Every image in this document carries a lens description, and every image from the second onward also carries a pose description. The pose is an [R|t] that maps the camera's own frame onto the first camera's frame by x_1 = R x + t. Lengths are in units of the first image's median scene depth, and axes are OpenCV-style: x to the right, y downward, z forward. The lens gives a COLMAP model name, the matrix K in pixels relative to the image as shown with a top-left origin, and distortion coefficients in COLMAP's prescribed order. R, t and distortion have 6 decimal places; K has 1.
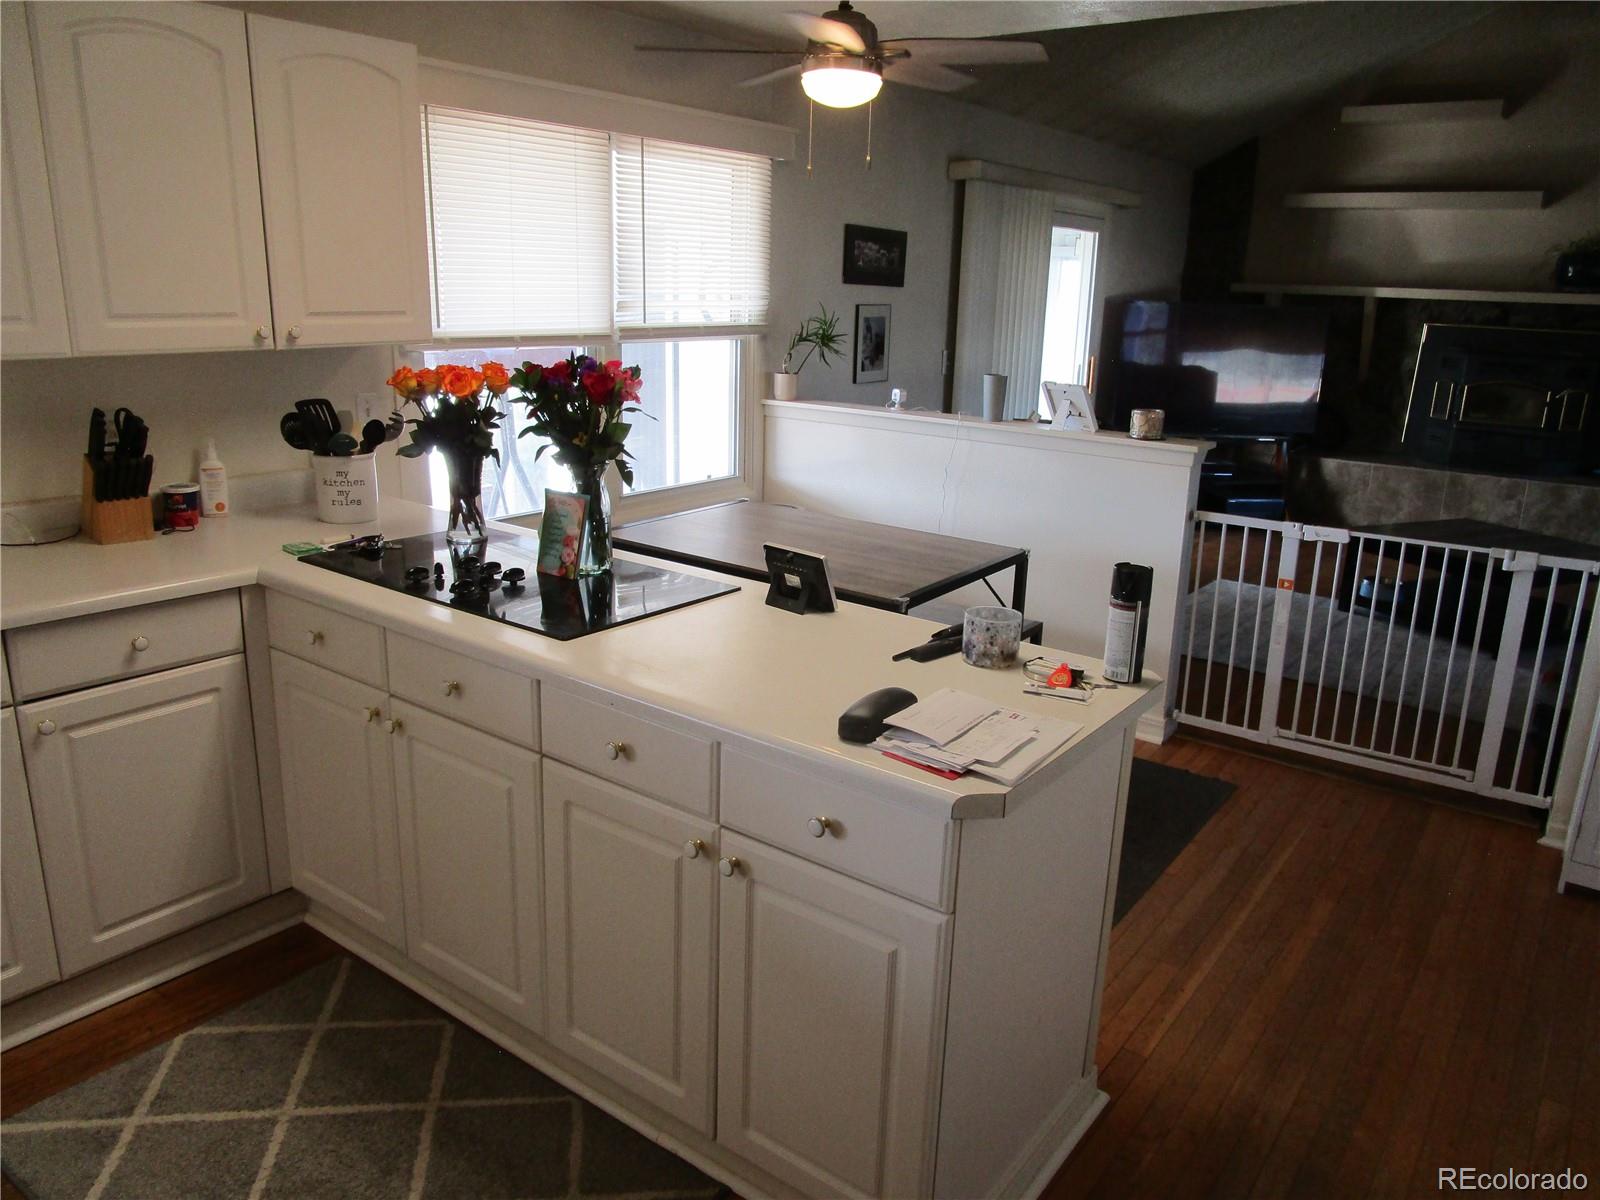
lens RADIAL K [[1144.3, 0, 798.1], [0, 1144.3, 597.9], [0, 0, 1]] dist [-0.026935, 0.008653]
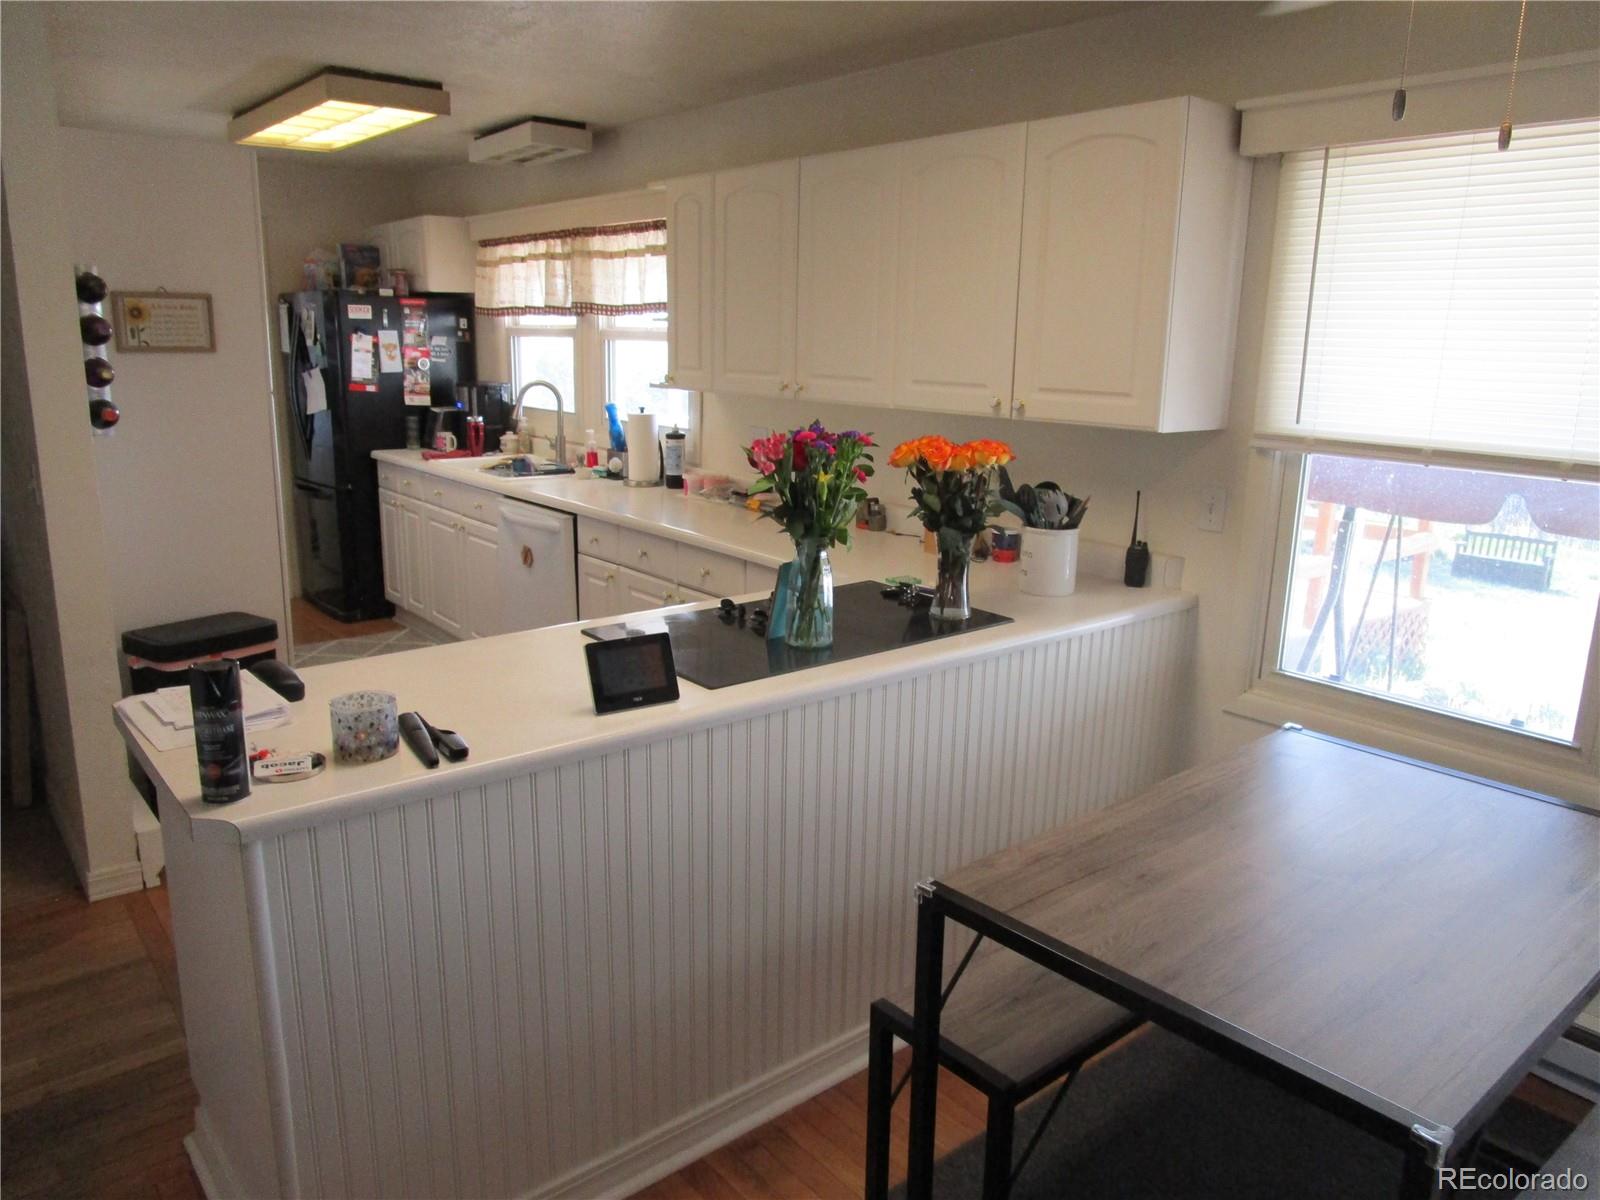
lens RADIAL K [[1135.7, 0, 800.9], [0, 1135.7, 606.0], [0, 0, 1]] dist [-0.031429, 0.001595]
pose [[-0.226788, 0.201797, -0.952809, 0.555077], [-0.279784, 0.923566, 0.262198, -0.233492], [0.932892, 0.326044, -0.152994, 0.857131]]
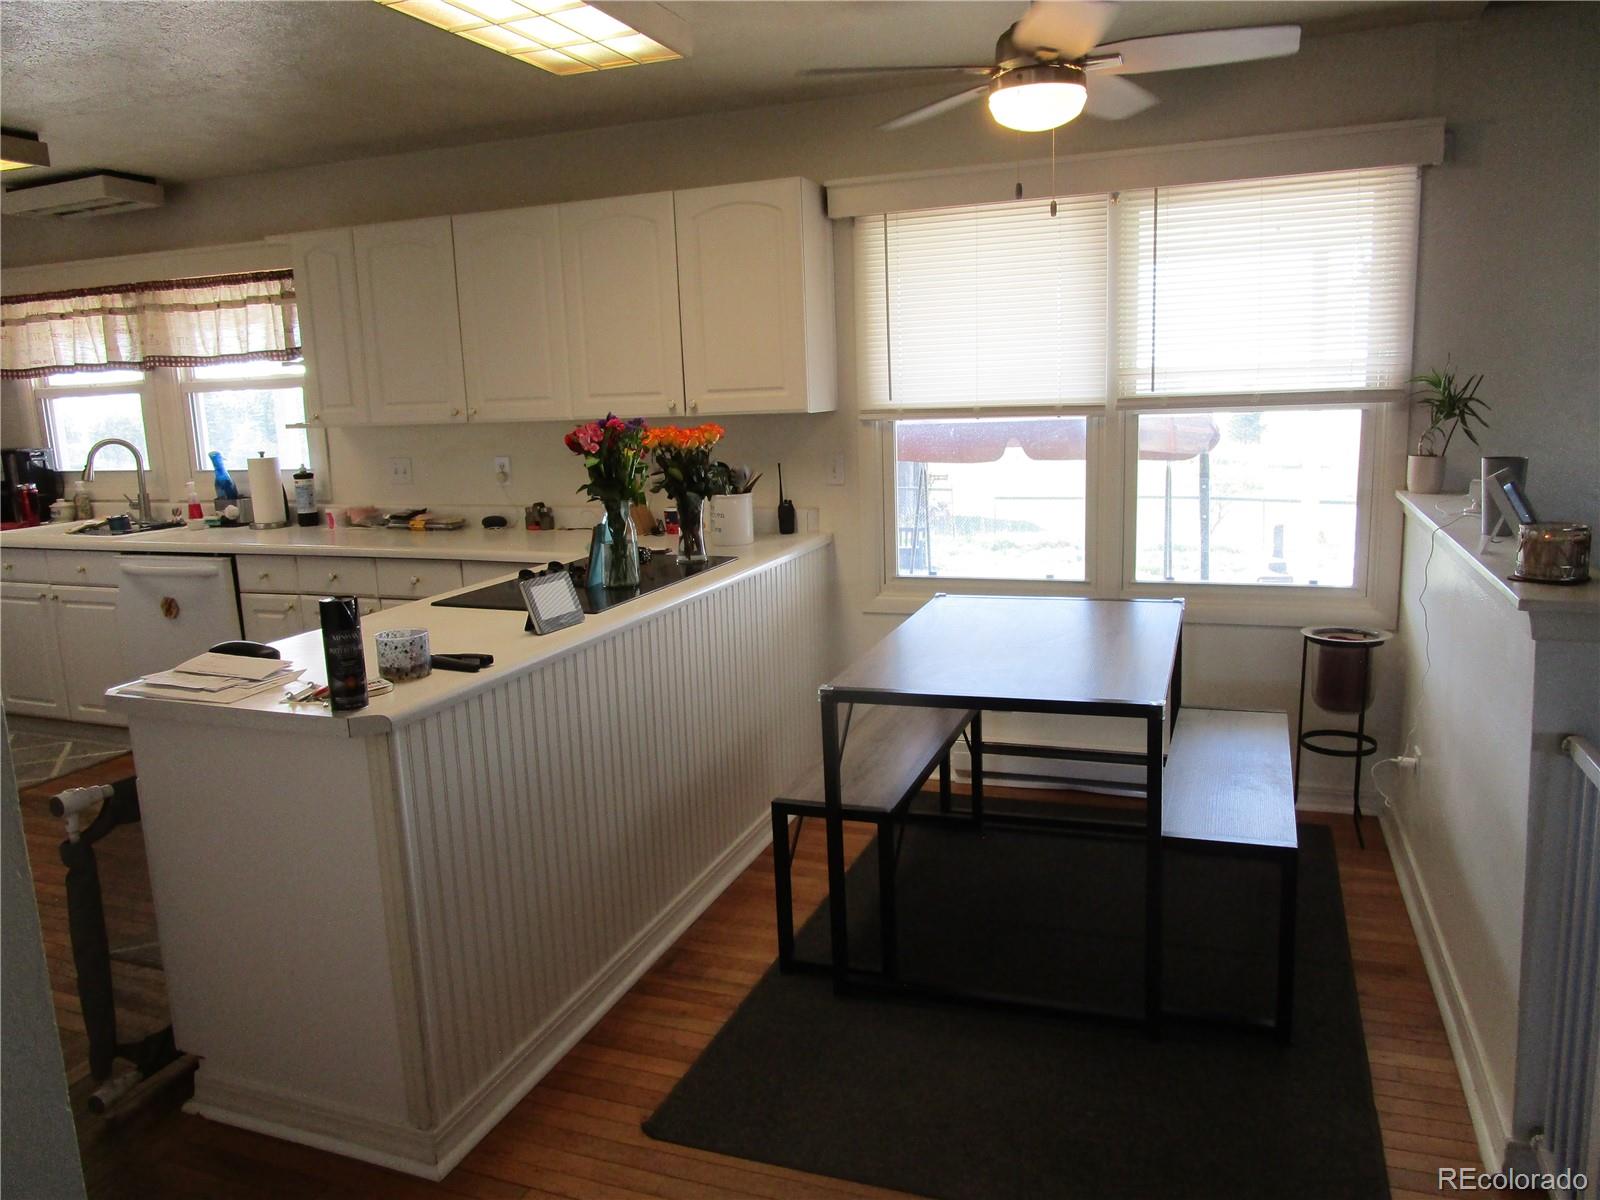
lens RADIAL K [[1144.3, 0, 798.1], [0, 1144.3, 597.9], [0, 0, 1]] dist [-0.026935, 0.008653]
pose [[0.278851, 0.144236, -0.949441, 0.808802], [-0.211605, 0.973586, 0.085756, -0.123436], [0.936731, 0.176993, 0.302006, 0.610162]]
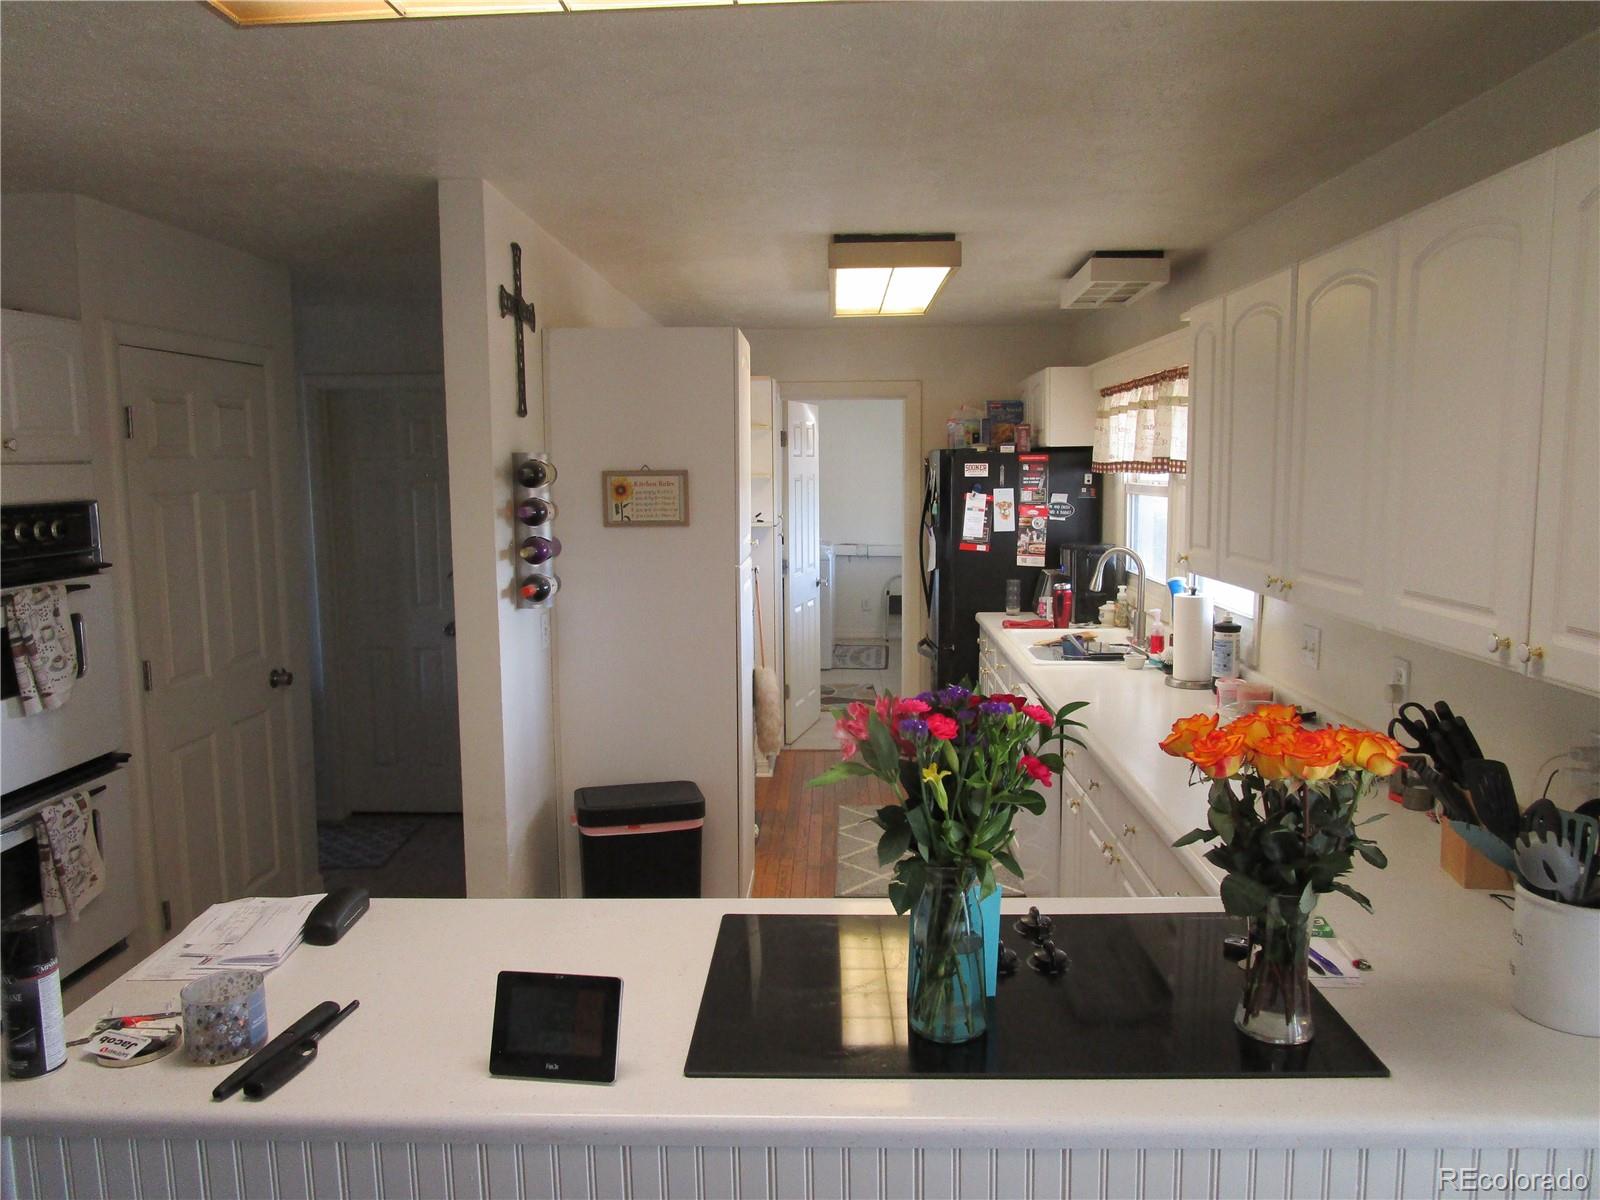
lens RADIAL K [[1144.3, 0, 798.1], [0, 1144.3, 597.9], [0, 0, 1]] dist [-0.026935, 0.008653]
pose [[-0.814412, 0.053306, -0.577834, 0.170194], [-0.160365, 0.936318, 0.312397, -0.317635], [0.557689, 0.347084, -0.754000, 1.012308]]
